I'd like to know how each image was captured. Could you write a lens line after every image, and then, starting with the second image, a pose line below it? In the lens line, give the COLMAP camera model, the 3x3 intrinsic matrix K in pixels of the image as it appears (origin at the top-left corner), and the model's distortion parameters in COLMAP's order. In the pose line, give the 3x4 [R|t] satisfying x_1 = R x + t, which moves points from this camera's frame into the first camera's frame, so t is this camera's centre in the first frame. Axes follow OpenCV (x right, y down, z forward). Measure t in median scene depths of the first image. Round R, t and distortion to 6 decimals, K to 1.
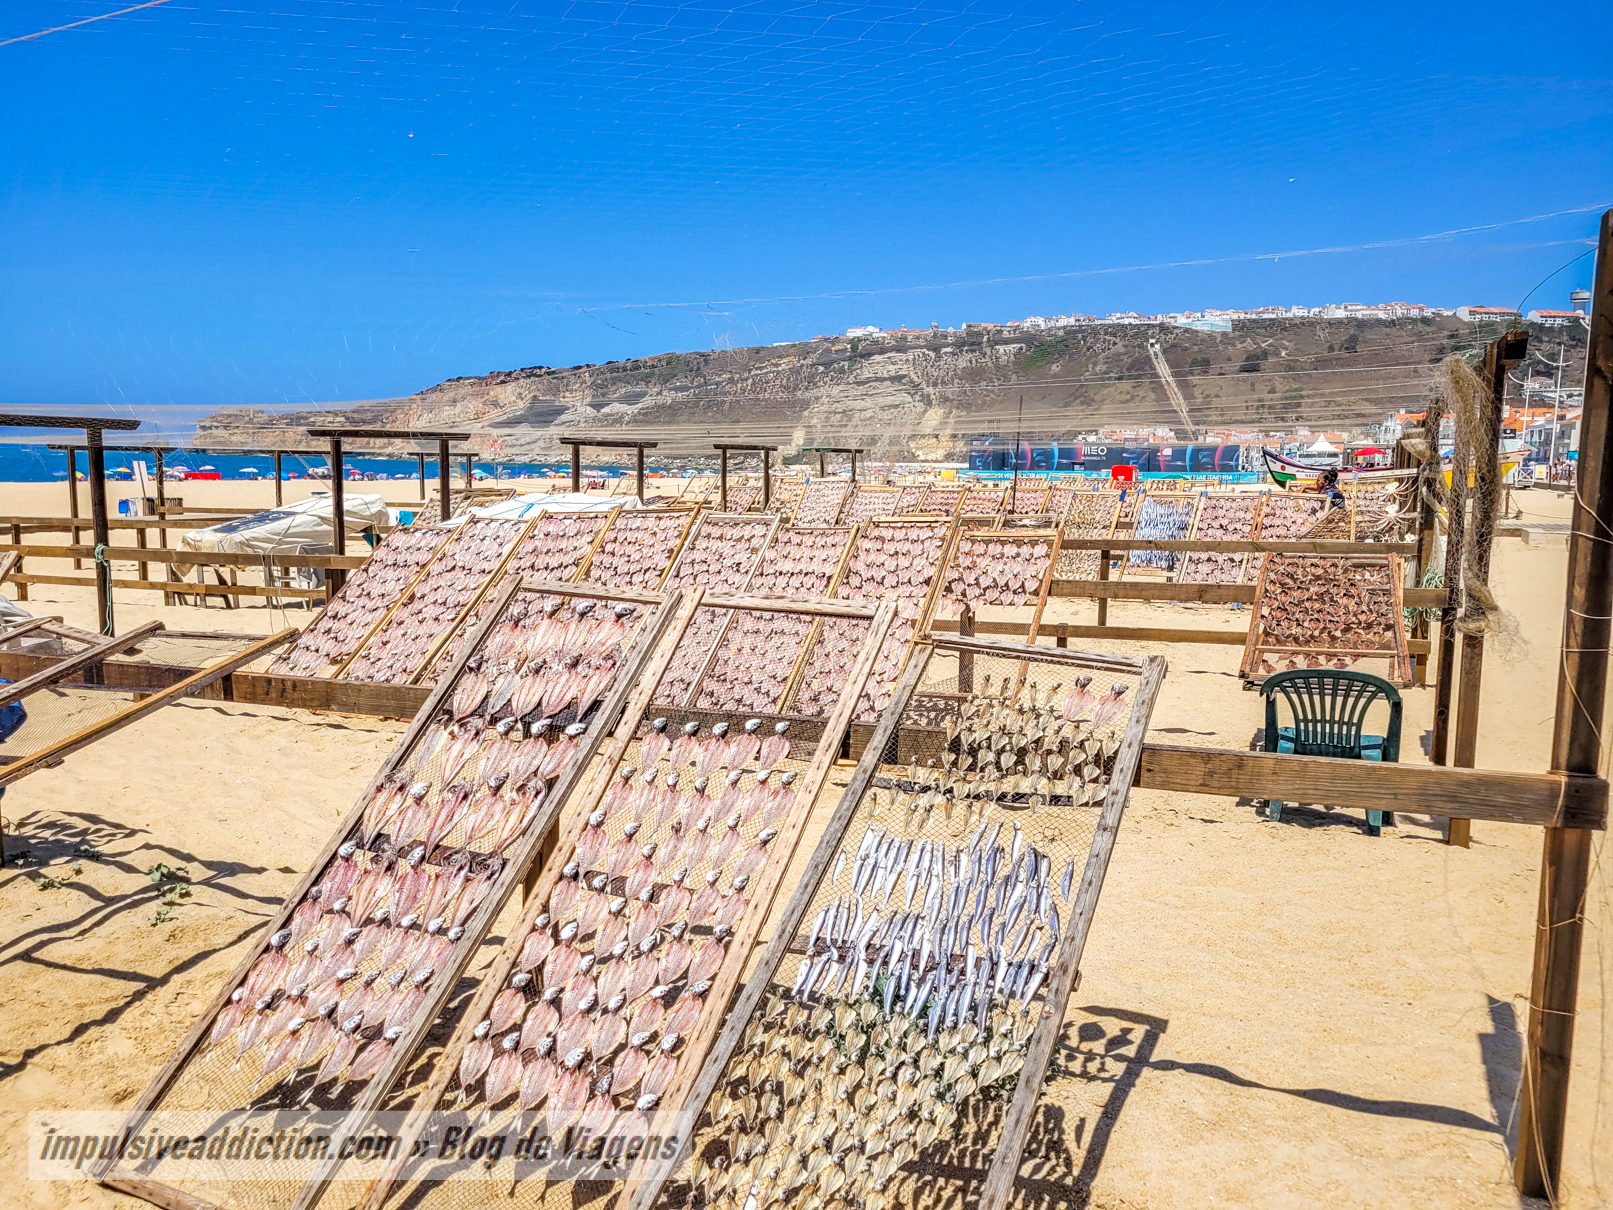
lens RADIAL K [[1226.1, 0, 808.9], [0, 1226.1, 610.5], [0, 0, 1]] dist [0.060658, -0.046104]
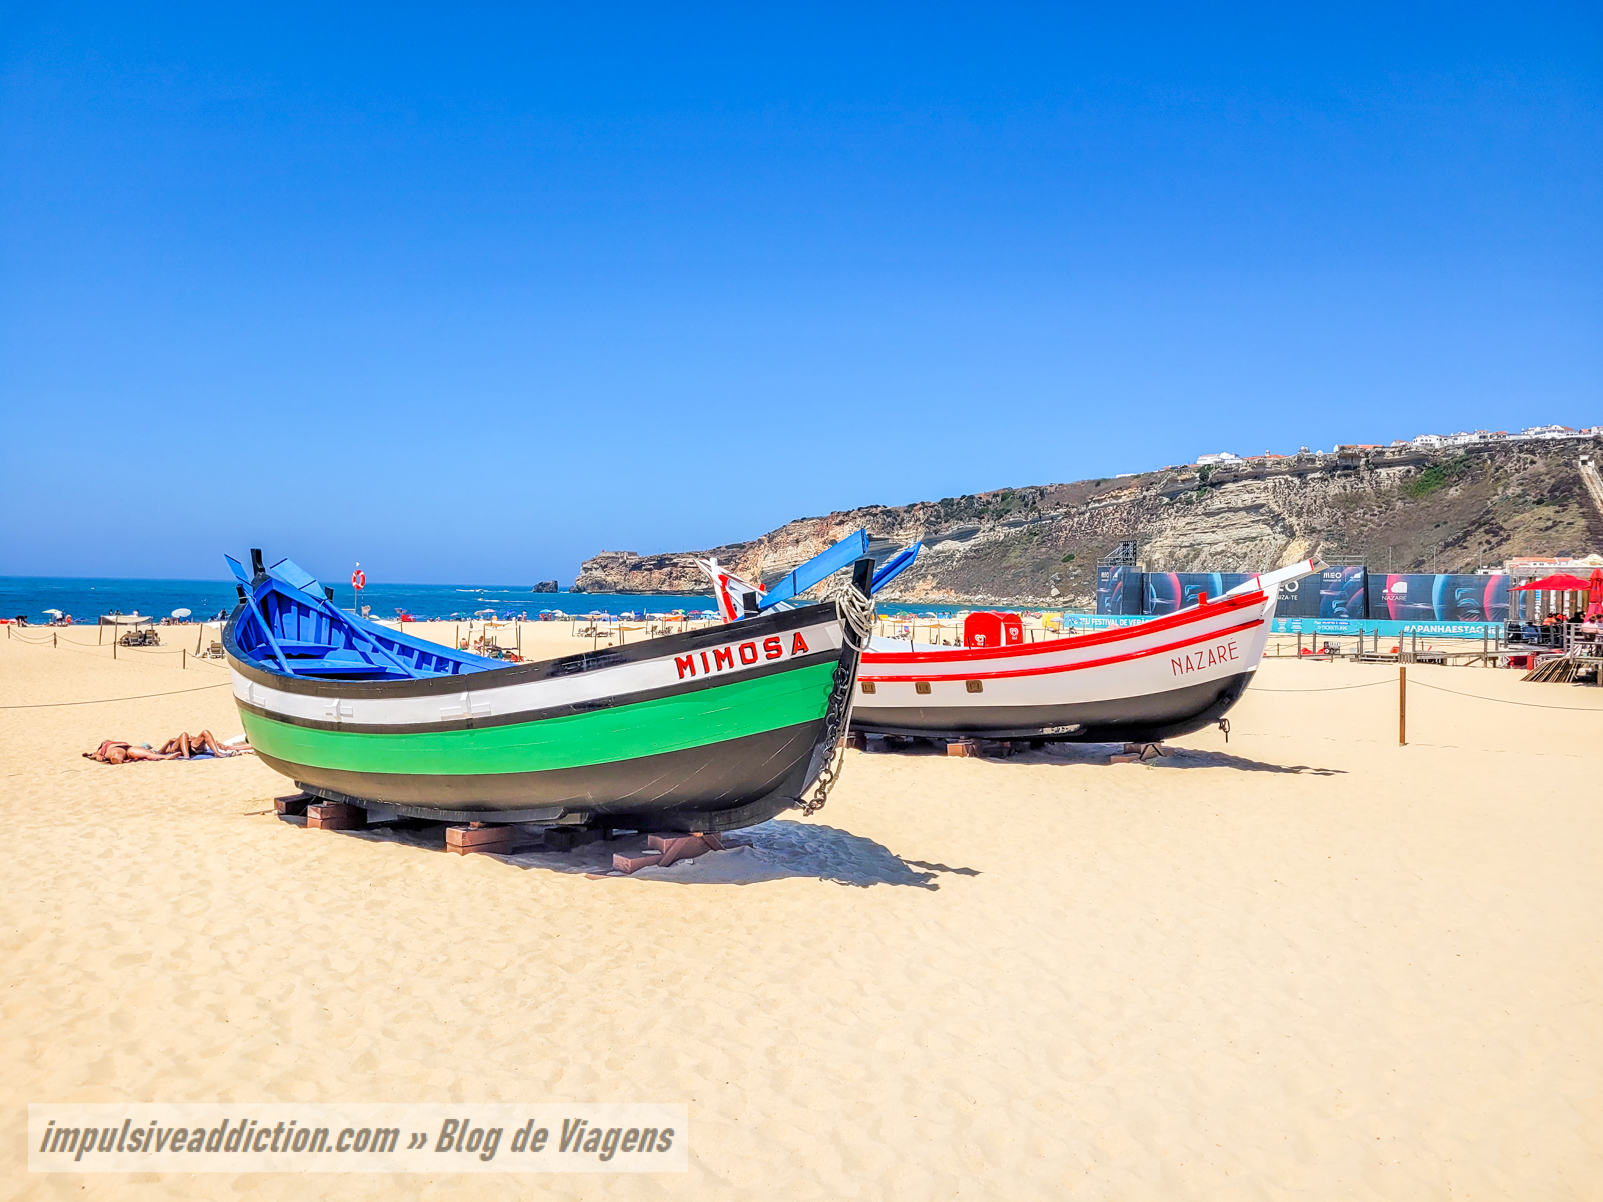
lens RADIAL K [[1218.5, 0, 802.8], [0, 1218.5, 597.4], [0, 0, 1]] dist [0.060658, -0.046104]
pose [[0.950017, 0.001943, -0.312191, 0.038874], [-0.040039, 0.992481, -0.115664, -0.007823], [0.309619, 0.122383, 0.942952, 0.063225]]
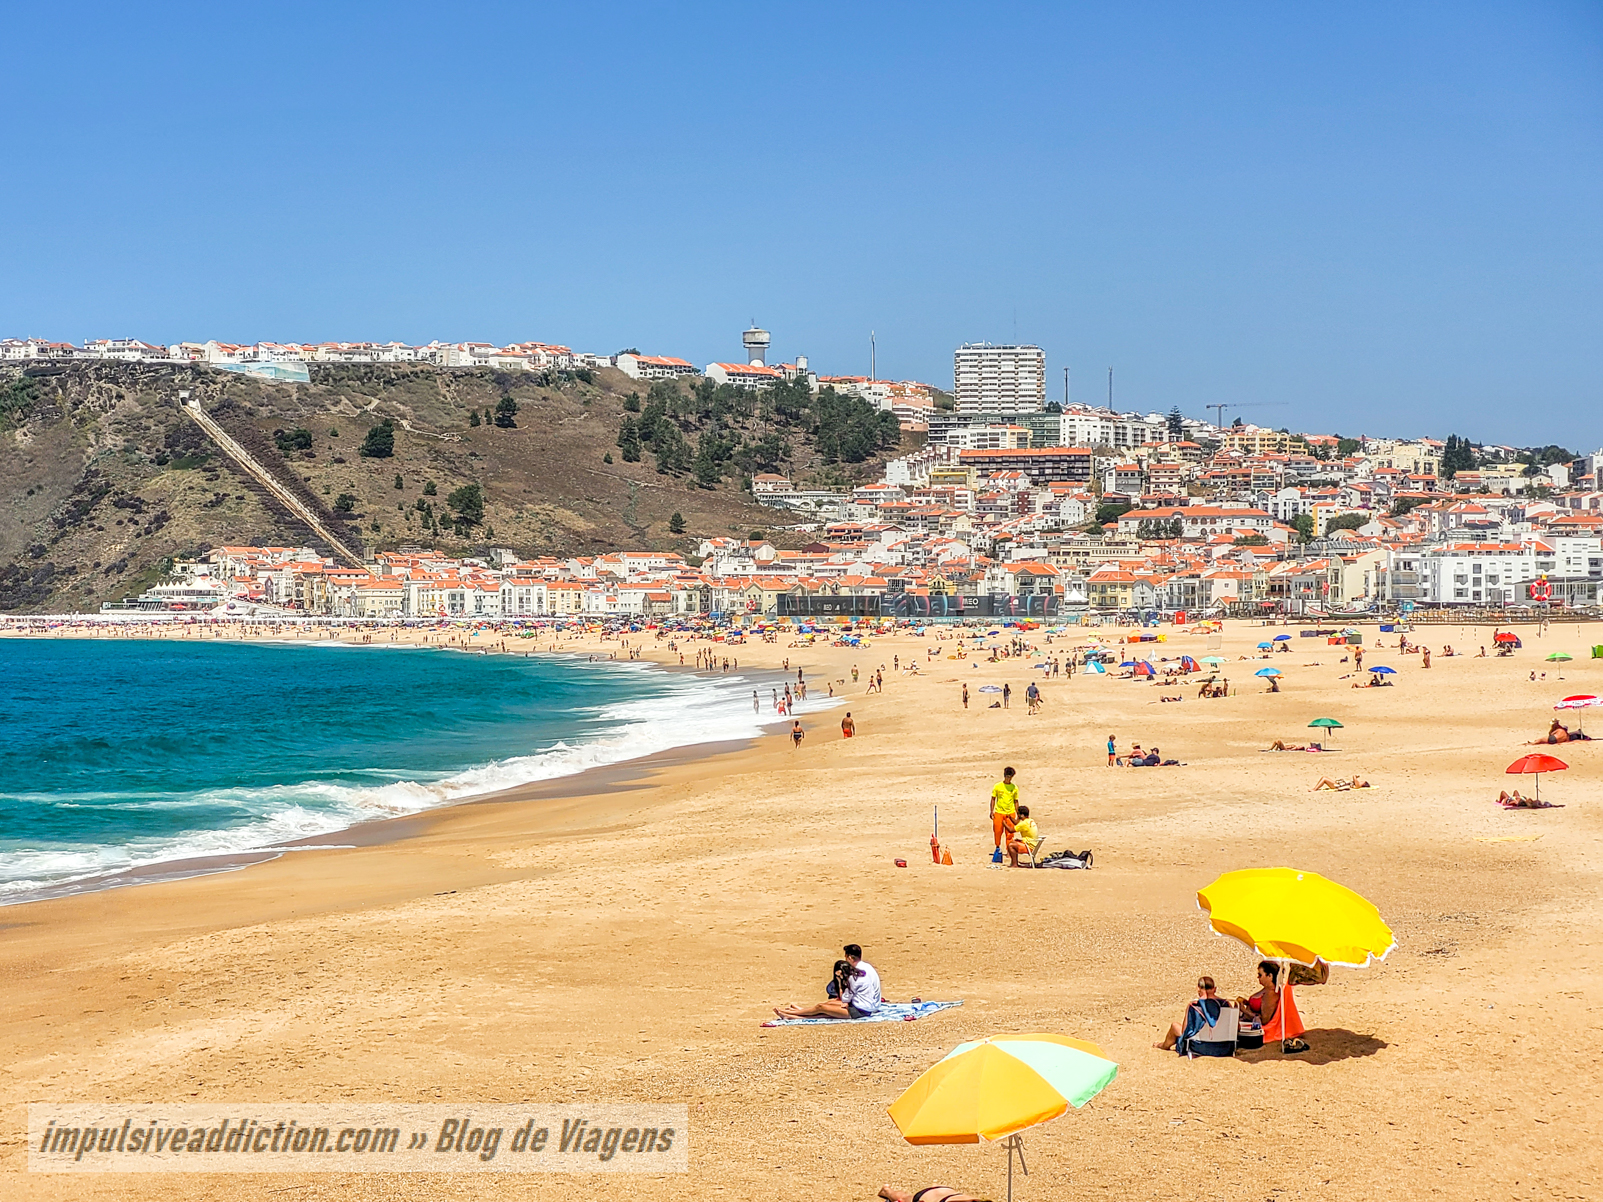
lens RADIAL K [[3595.6, 0, 800.4], [0, 3595.6, 601.8], [0, 0, 1]] dist [-0.017426, 0.000000]
pose [[0.786982, -0.013906, 0.616819, -0.499232], [0.087830, 0.992089, -0.089693, 0.045362], [-0.610693, 0.124762, 0.781978, -0.427246]]
